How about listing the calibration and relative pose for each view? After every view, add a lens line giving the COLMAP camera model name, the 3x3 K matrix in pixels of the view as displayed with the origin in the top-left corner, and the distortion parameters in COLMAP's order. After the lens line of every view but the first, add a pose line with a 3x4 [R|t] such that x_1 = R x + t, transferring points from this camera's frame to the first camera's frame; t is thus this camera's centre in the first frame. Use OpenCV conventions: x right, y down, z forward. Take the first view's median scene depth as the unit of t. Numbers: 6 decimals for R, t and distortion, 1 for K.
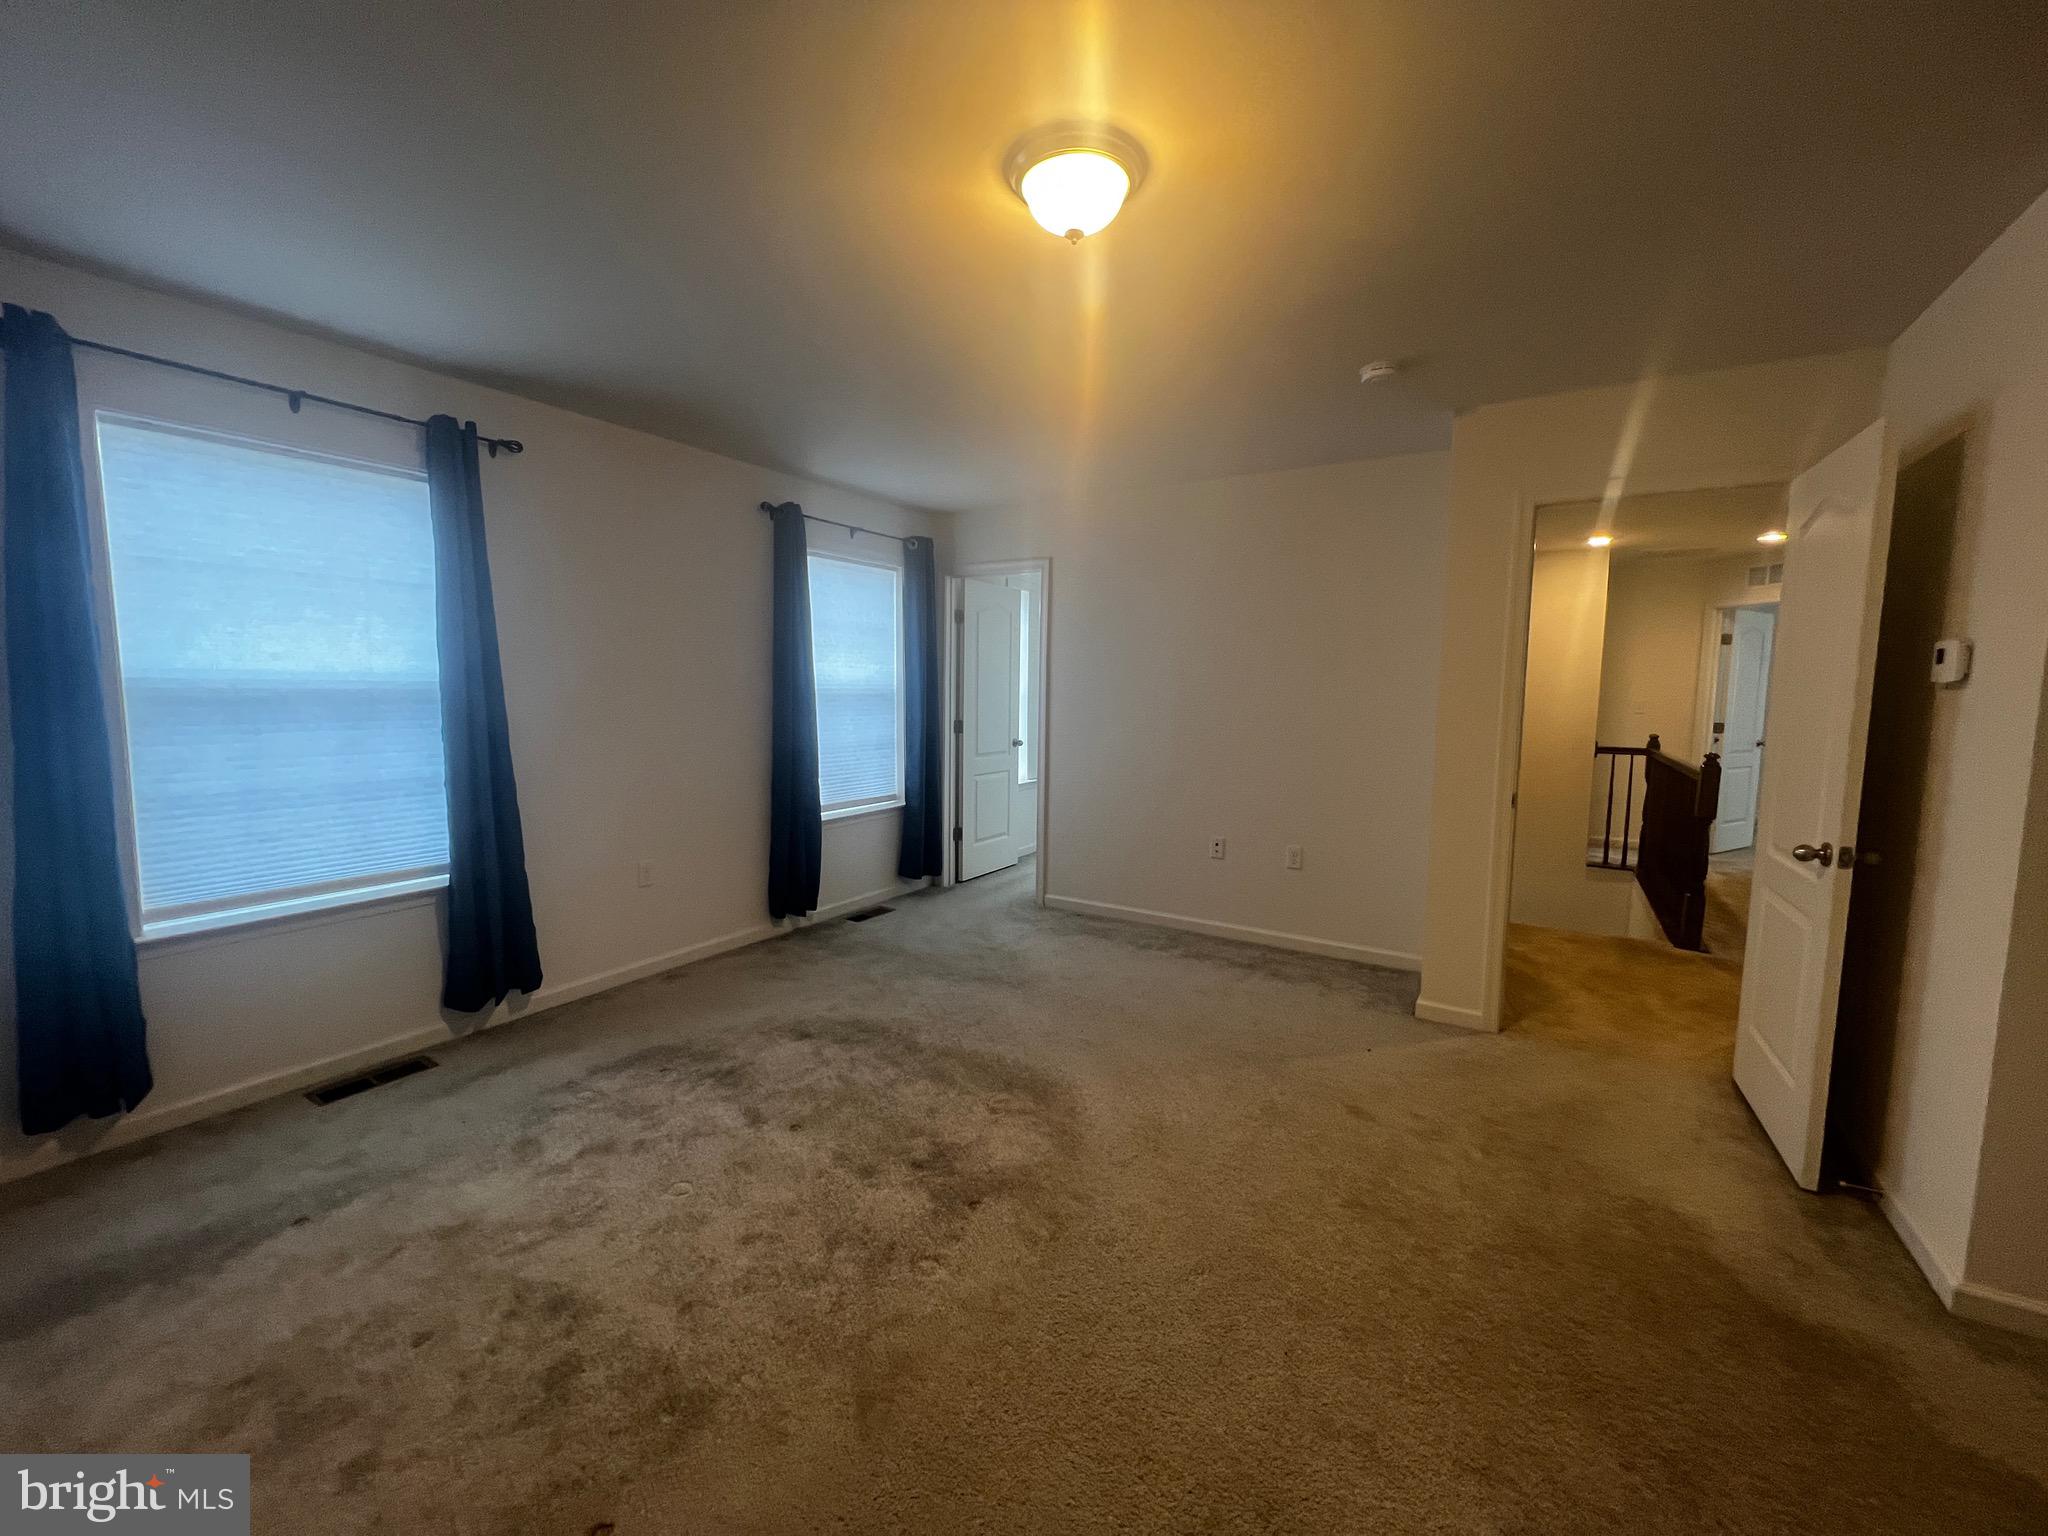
lens RADIAL K [[823.5, 0, 1024.0], [0, 823.5, 768.0], [0, 0, 1]] dist [-0.002380, 0.000273]
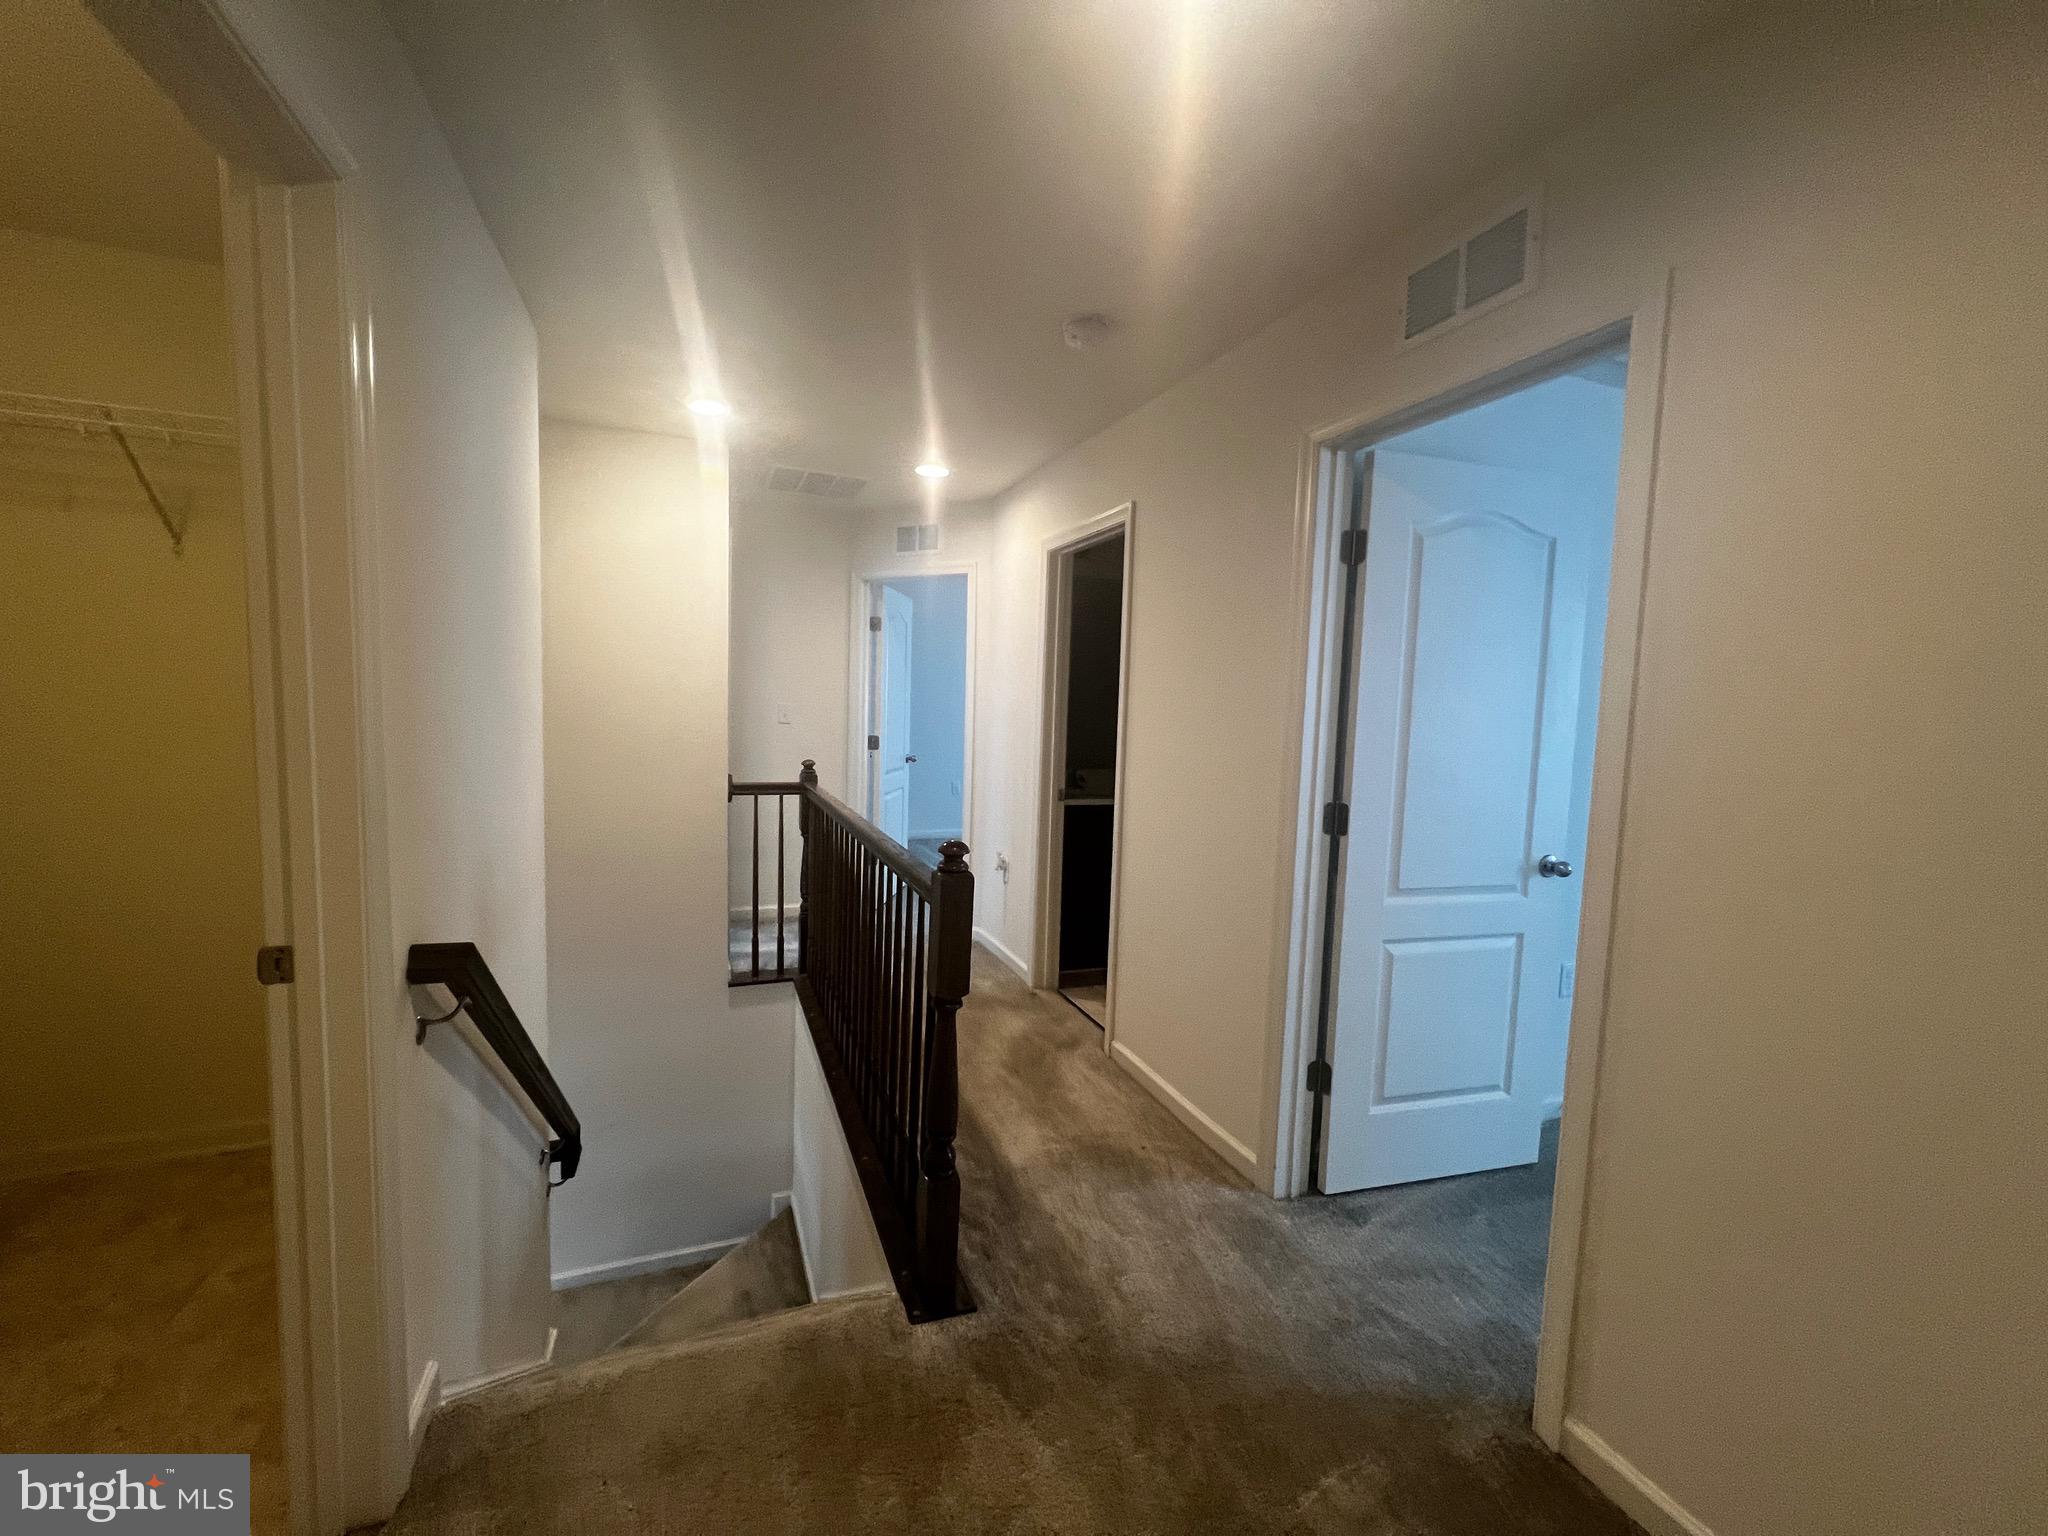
lens RADIAL K [[823.5, 0, 1024.0], [0, 823.5, 768.0], [0, 0, 1]] dist [-0.002380, 0.000273]
pose [[0.591113, -0.057278, 0.804553, 0.345568], [0.053866, 0.998052, 0.031477, -0.044960], [-0.804788, 0.024732, 0.593047, 0.478477]]
